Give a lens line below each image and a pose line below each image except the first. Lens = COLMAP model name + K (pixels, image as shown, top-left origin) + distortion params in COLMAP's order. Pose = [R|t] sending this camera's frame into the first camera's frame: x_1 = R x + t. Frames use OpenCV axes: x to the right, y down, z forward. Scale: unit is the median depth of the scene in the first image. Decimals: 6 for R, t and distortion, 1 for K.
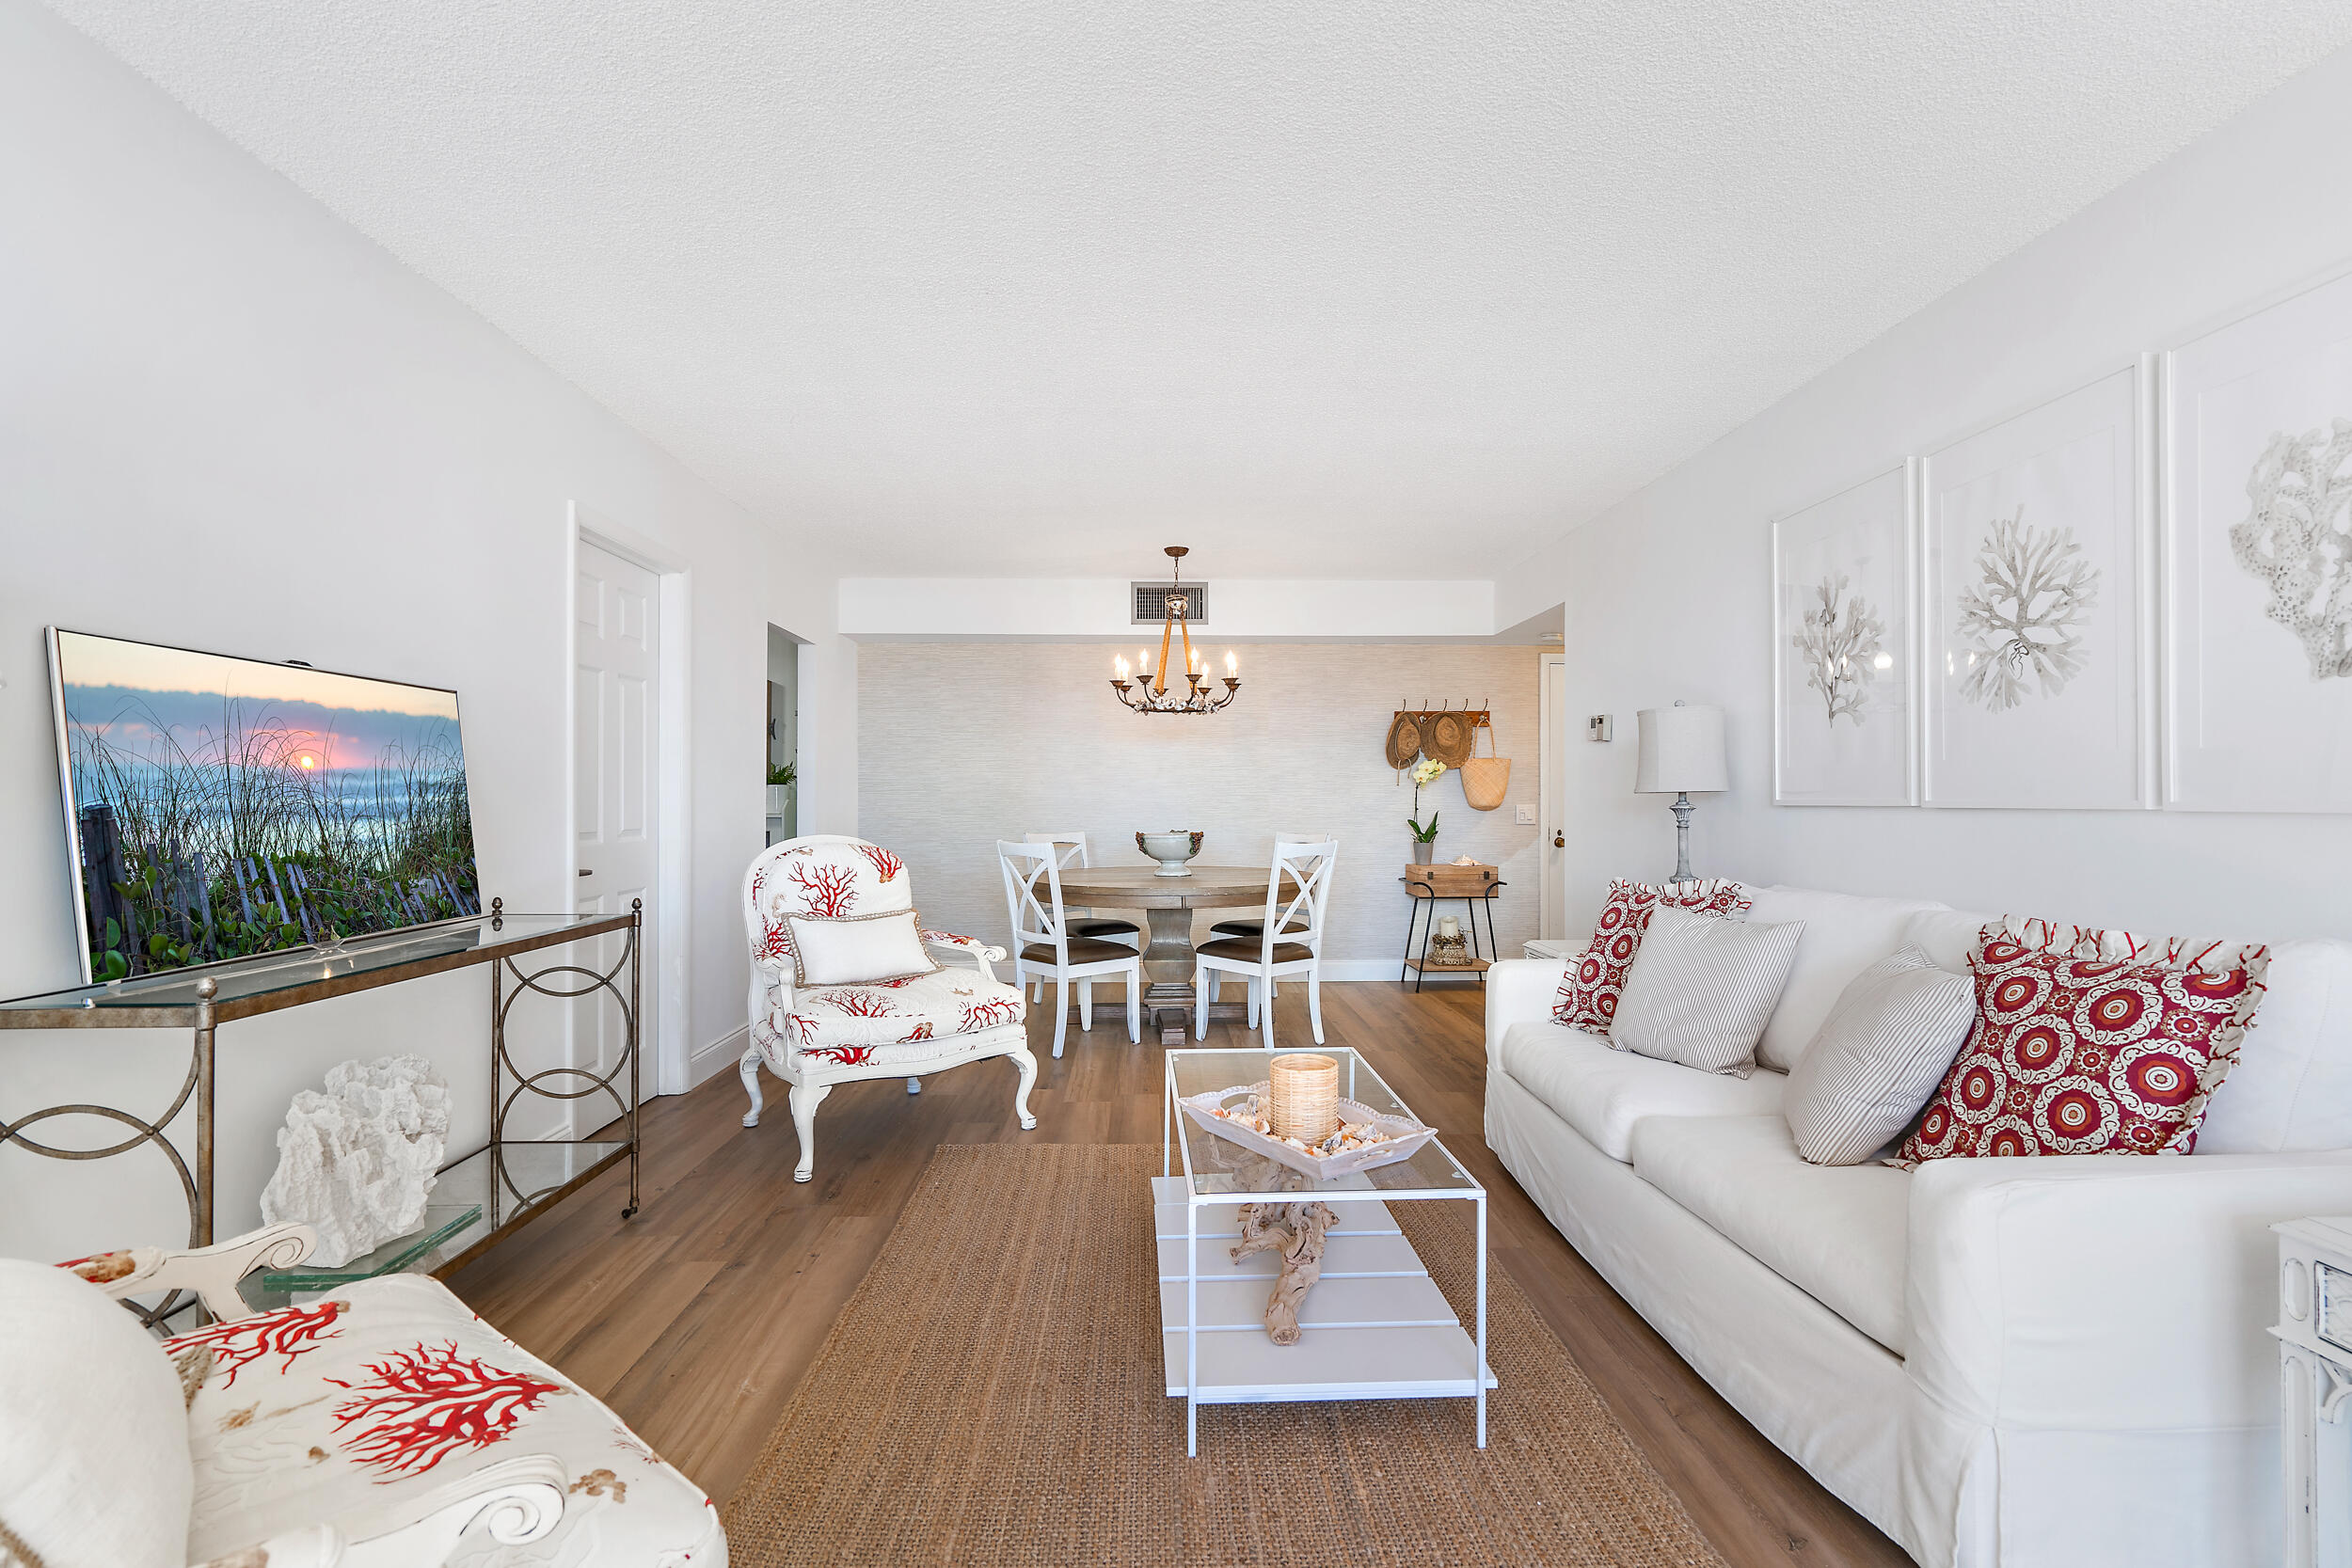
lens RADIAL K [[1110.1, 0, 1171.1], [0, 1110.1, 787.9], [0, 0, 1]] dist [-0.002523, -0.000003]
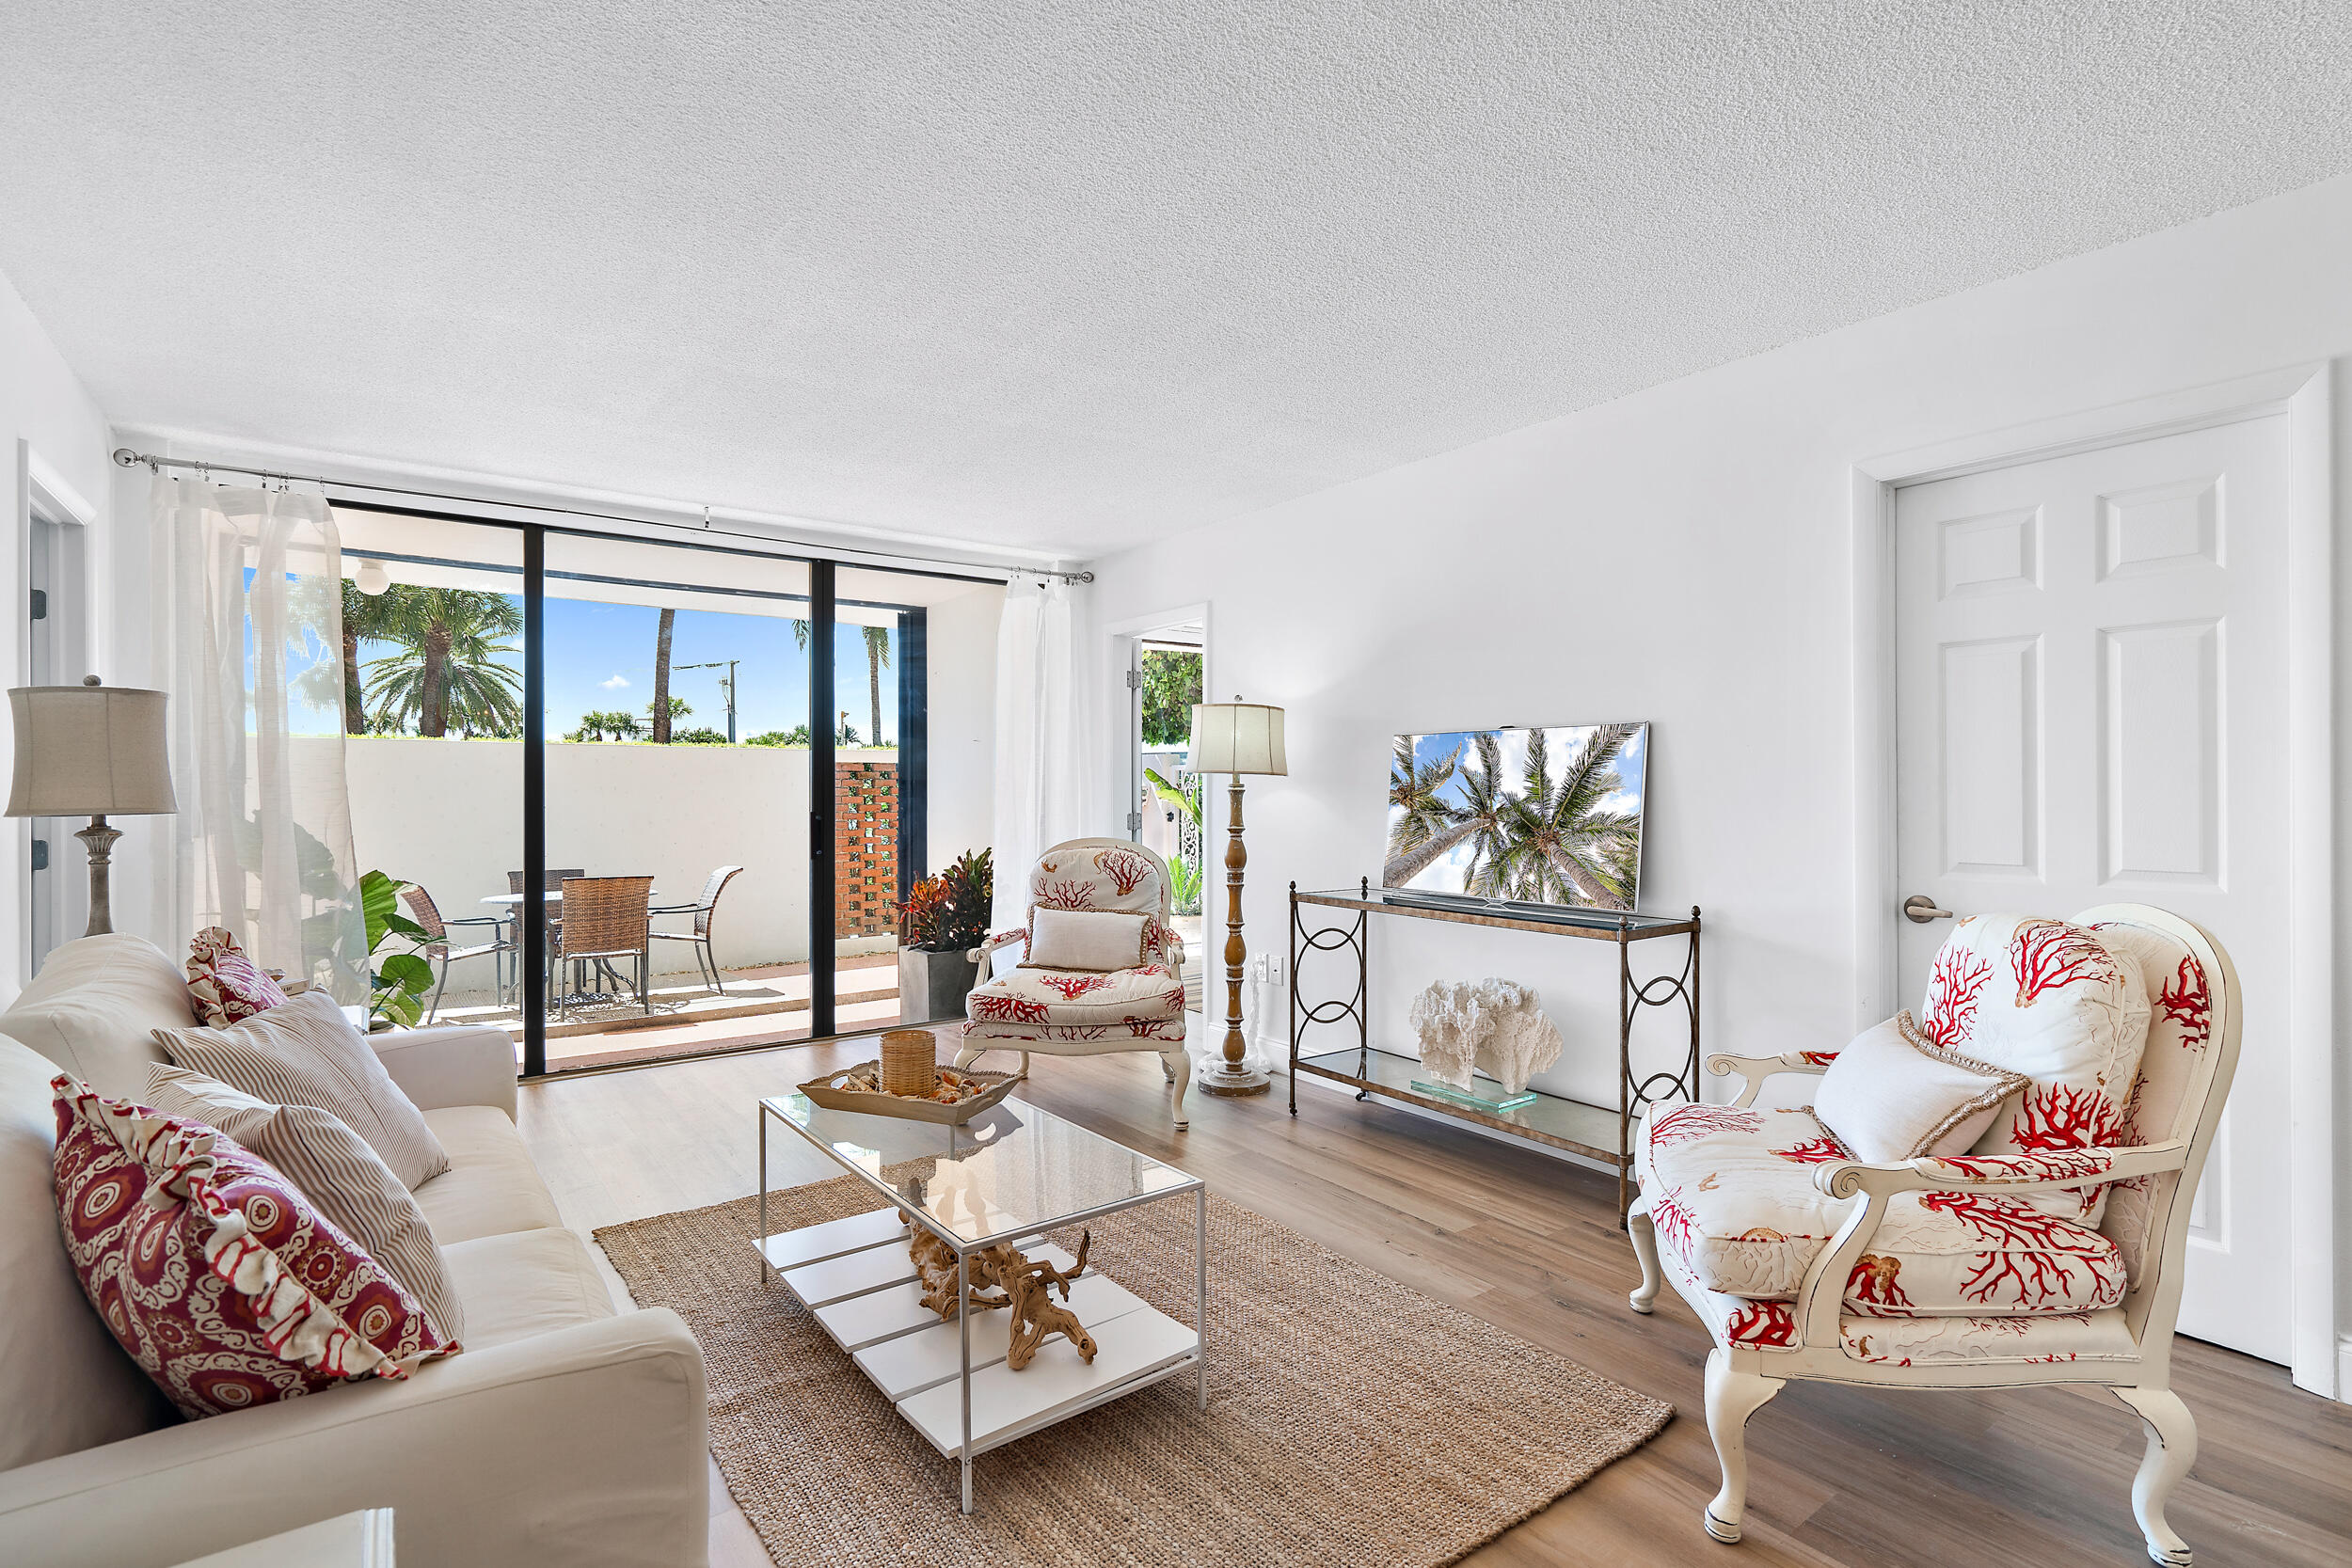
lens RADIAL K [[1110.1, 0, 1171.1], [0, 1110.1, 787.9], [0, 0, 1]] dist [-0.002523, -0.000003]
pose [[-0.826100, 0.001388, -0.563522, 0.478010], [0.009242, 0.999896, -0.011086, -0.008641], [0.563448, -0.014366, -0.826027, 1.837761]]
